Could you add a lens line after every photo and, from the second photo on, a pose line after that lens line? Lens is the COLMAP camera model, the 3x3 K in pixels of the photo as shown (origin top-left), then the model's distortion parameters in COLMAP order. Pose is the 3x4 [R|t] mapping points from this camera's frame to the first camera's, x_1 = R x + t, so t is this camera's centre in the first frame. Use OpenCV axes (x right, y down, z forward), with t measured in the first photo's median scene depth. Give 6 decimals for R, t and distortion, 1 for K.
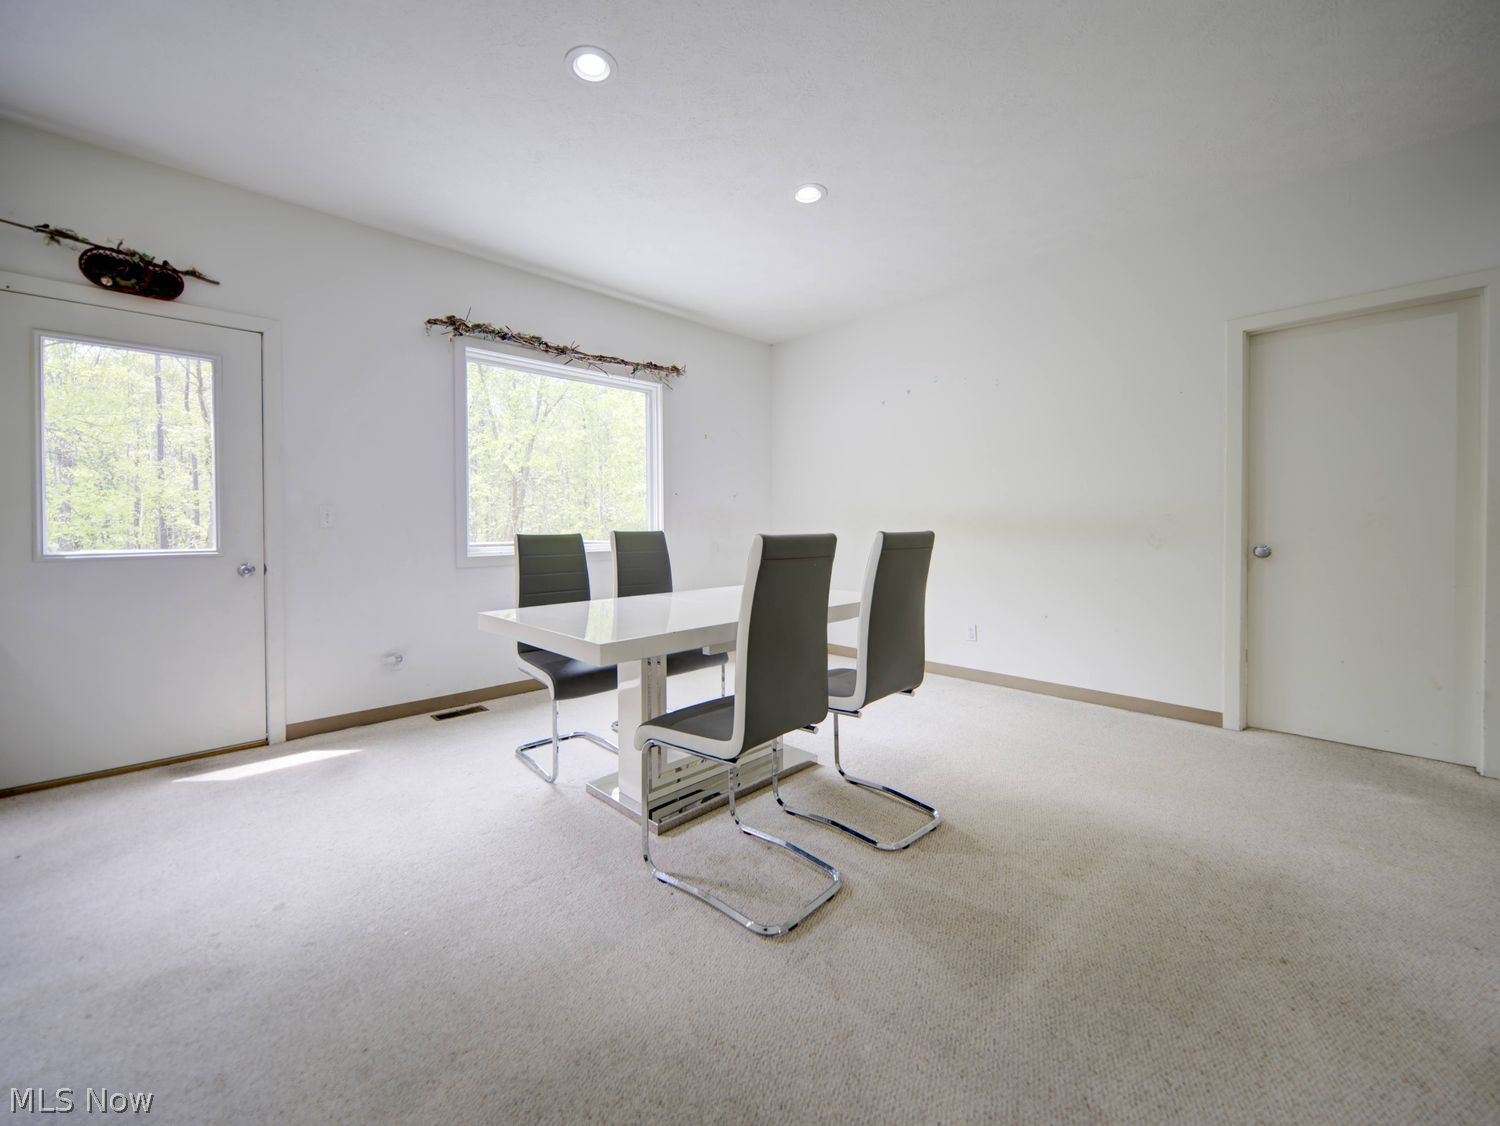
lens RADIAL K [[606.3, 0, 745.8], [0, 606.3, 528.4], [0, 0, 1]] dist [-0.000631, -0.000106]
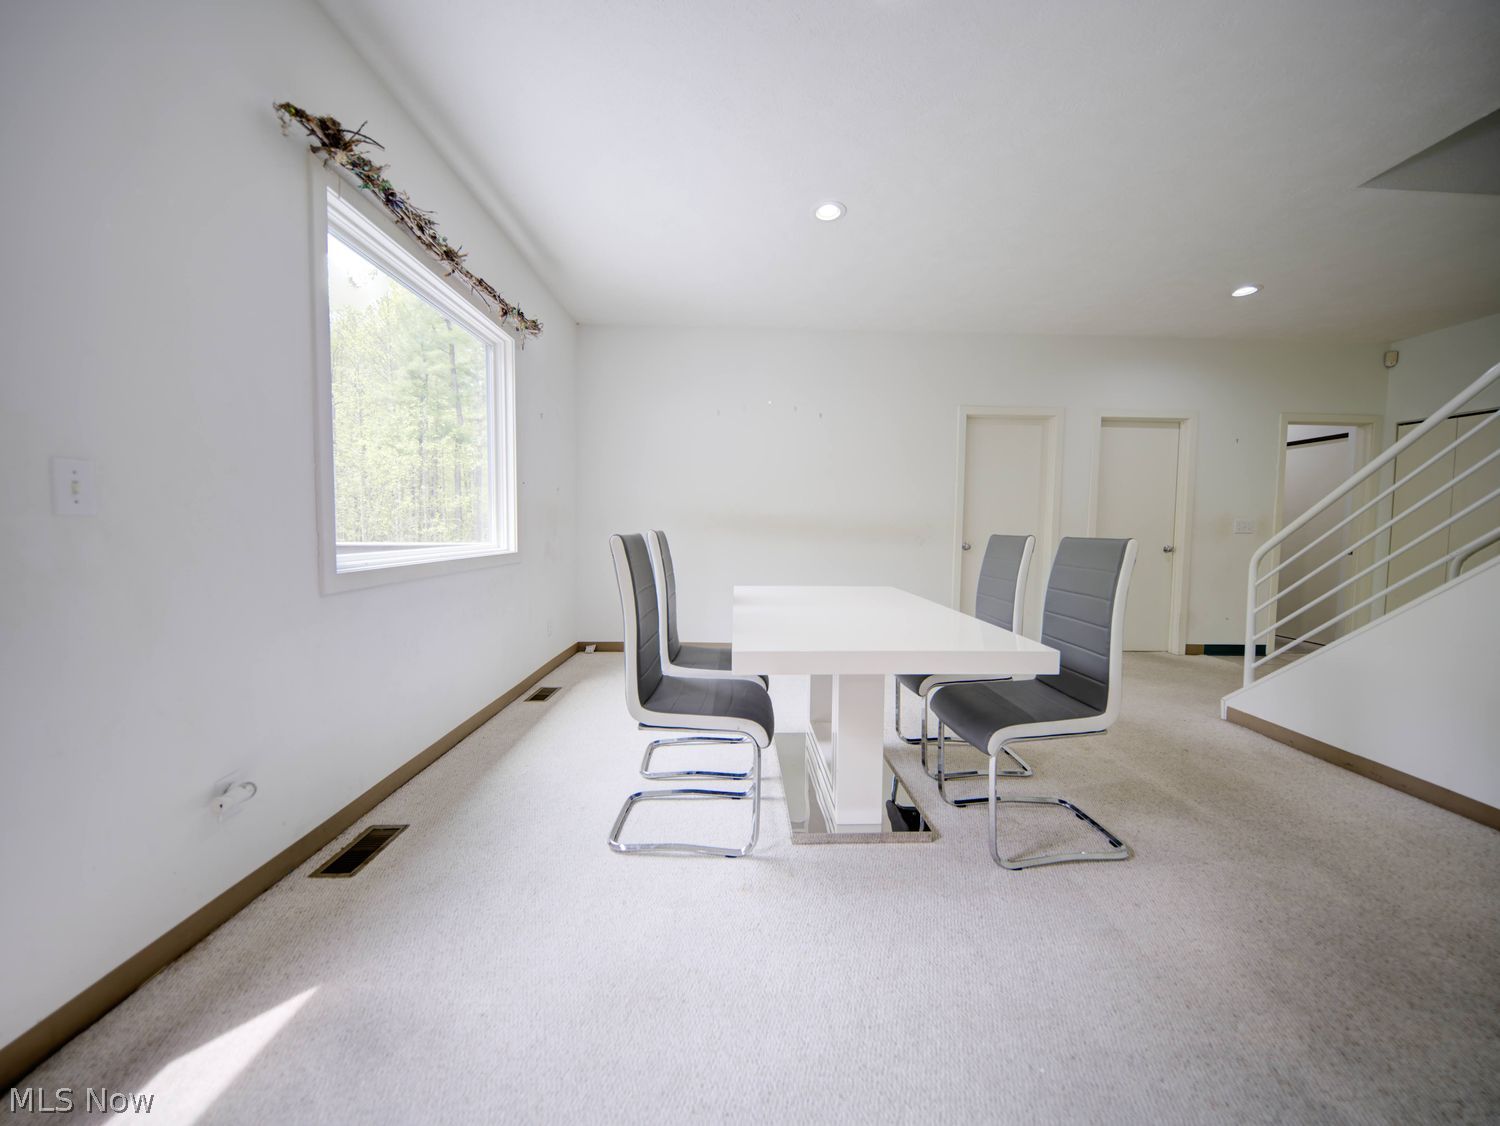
lens RADIAL K [[537.9, 0, 756.8], [0, 537.9, 554.0], [0, 0, 1]] dist [-0.000035, -0.000248]
pose [[0.657407, -0.025179, 0.753115, -0.837853], [-0.015628, 0.998771, 0.047033, -0.002781], [-0.753374, -0.042689, 0.656206, 0.557107]]
